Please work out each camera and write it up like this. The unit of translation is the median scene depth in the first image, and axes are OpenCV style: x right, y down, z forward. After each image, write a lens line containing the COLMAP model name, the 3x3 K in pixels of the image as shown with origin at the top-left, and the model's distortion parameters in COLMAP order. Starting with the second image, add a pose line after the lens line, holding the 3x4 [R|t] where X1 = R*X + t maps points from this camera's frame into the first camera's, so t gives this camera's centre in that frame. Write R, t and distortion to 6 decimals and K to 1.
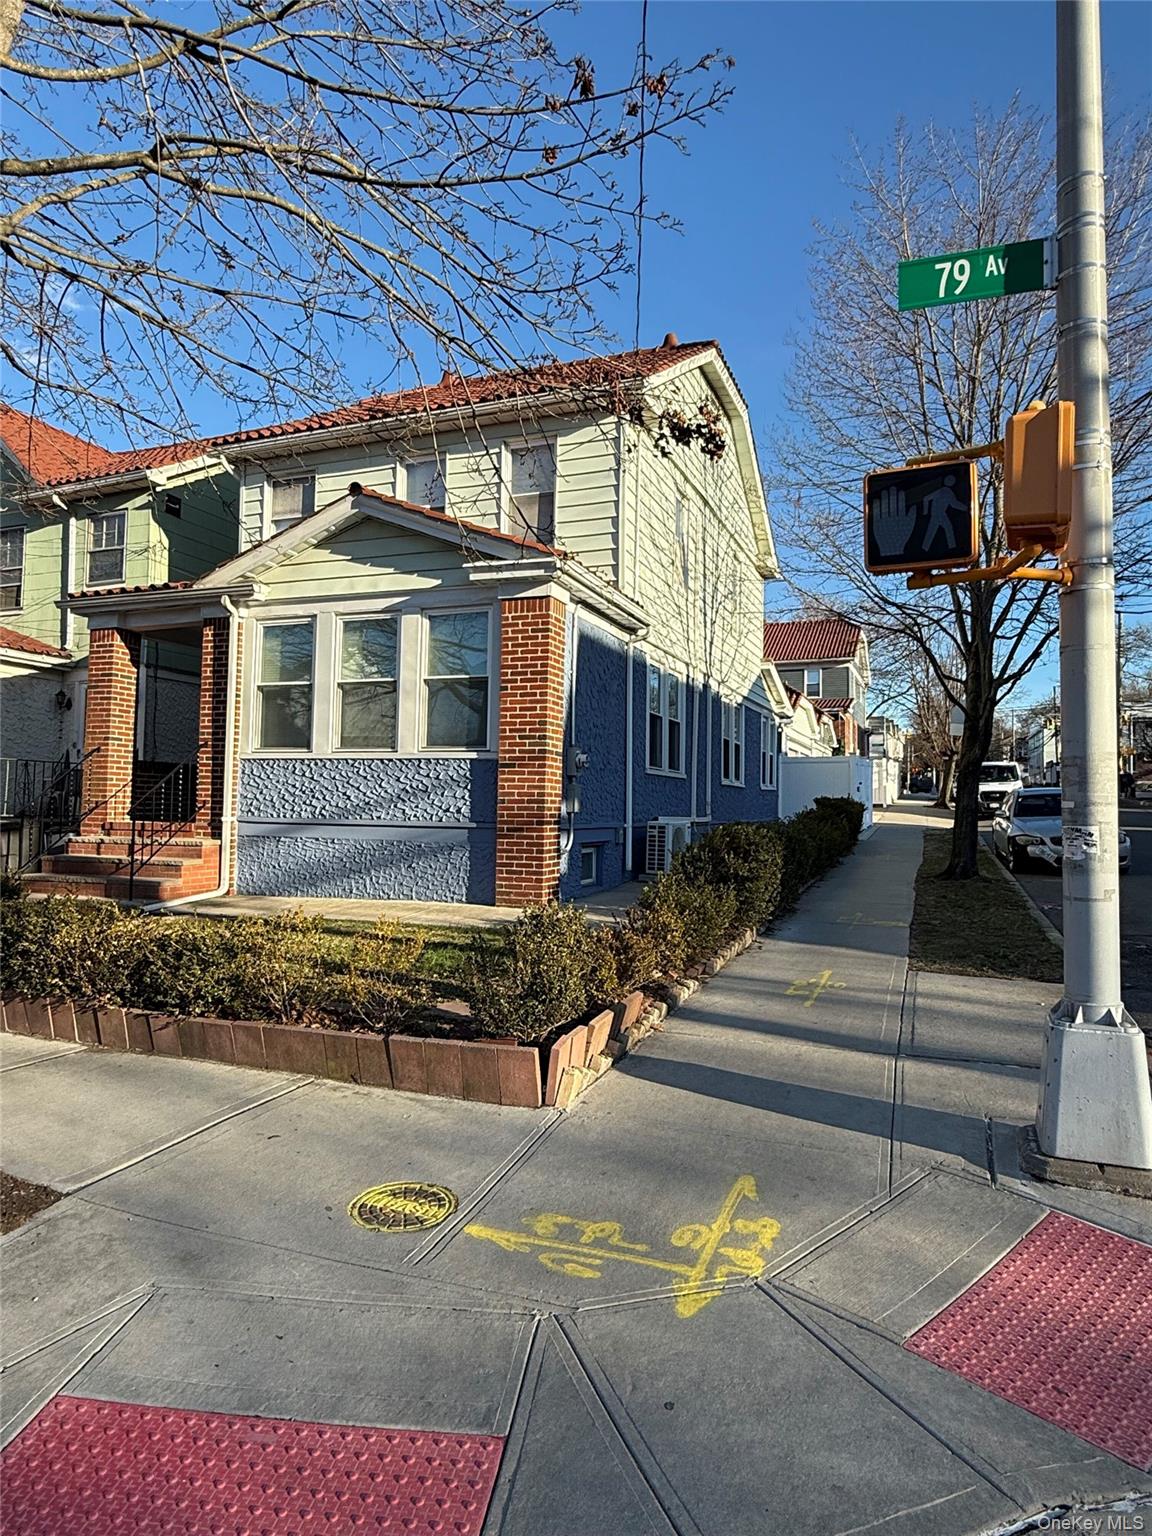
lens RADIAL K [[945.6, 0, 573.2], [0, 945.6, 759.2], [0, 0, 1]] dist [-0.002408, -0.000402]
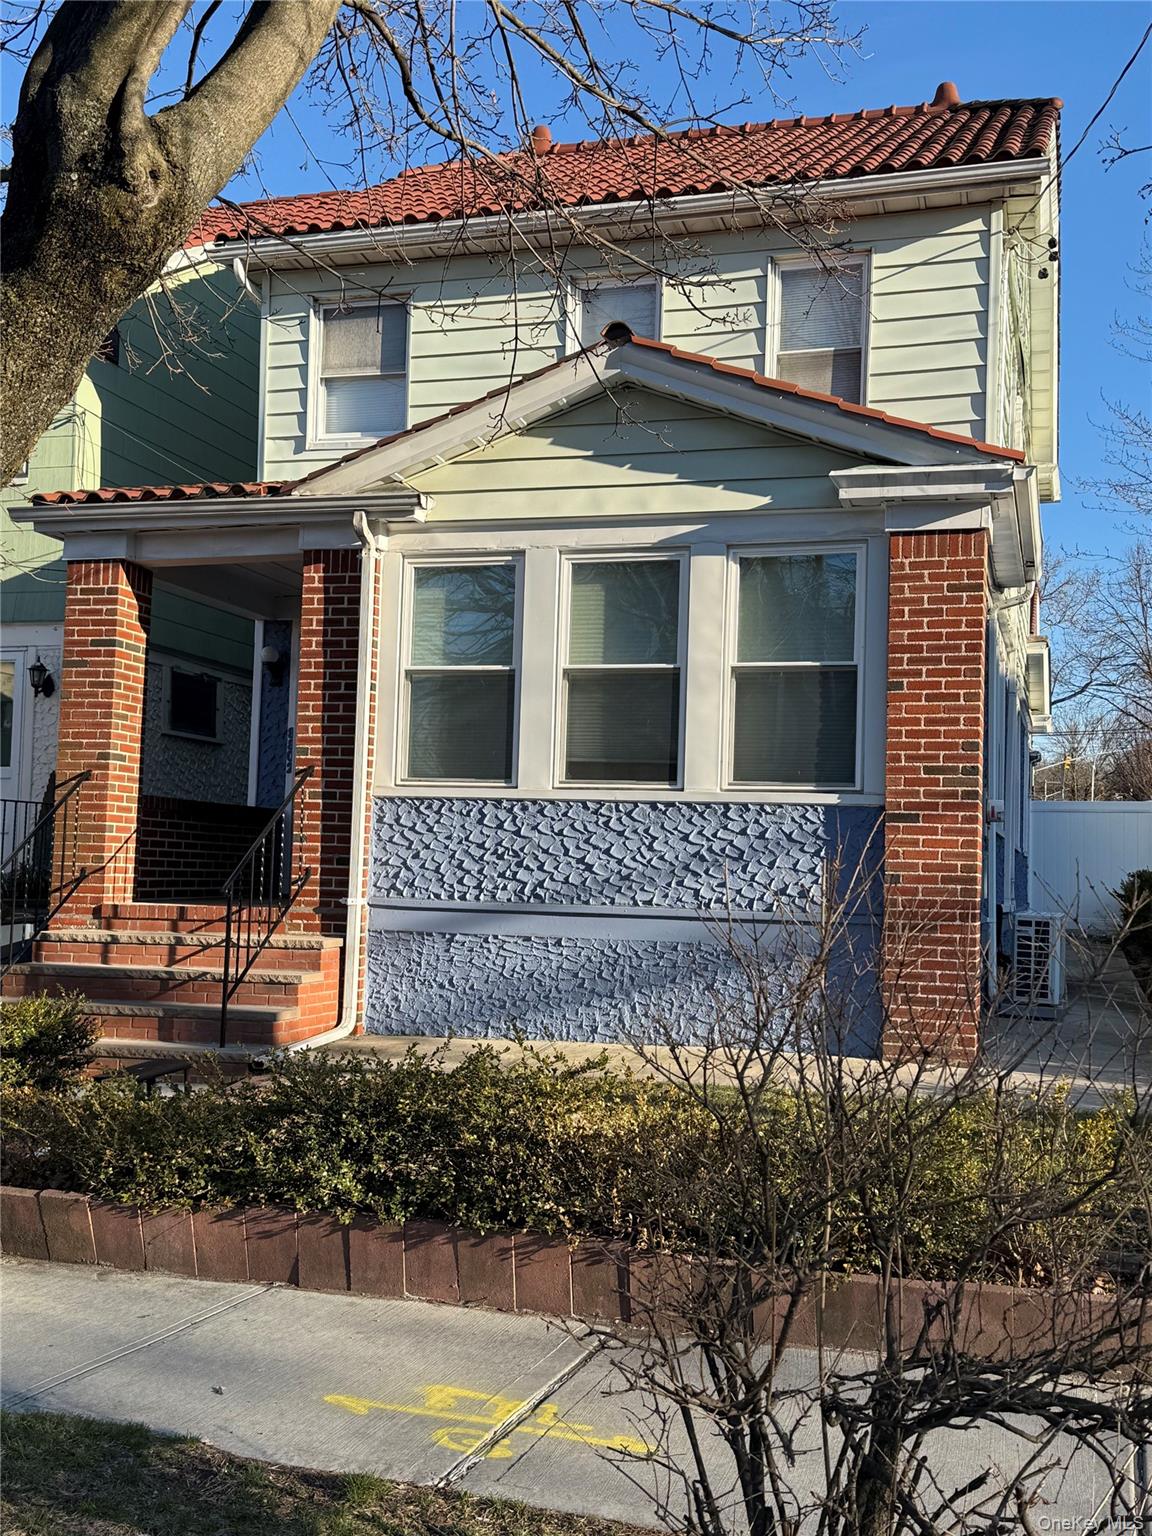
lens RADIAL K [[1582.8, 0, 575.9], [0, 1582.8, 779.4], [0, 0, 1]] dist [0.135511, 0.000000]
pose [[0.997095, 0.017241, 0.074196, -0.311003], [-0.016547, 0.999813, -0.009967, -0.003504], [-0.074354, 0.008711, 0.997194, 0.029131]]
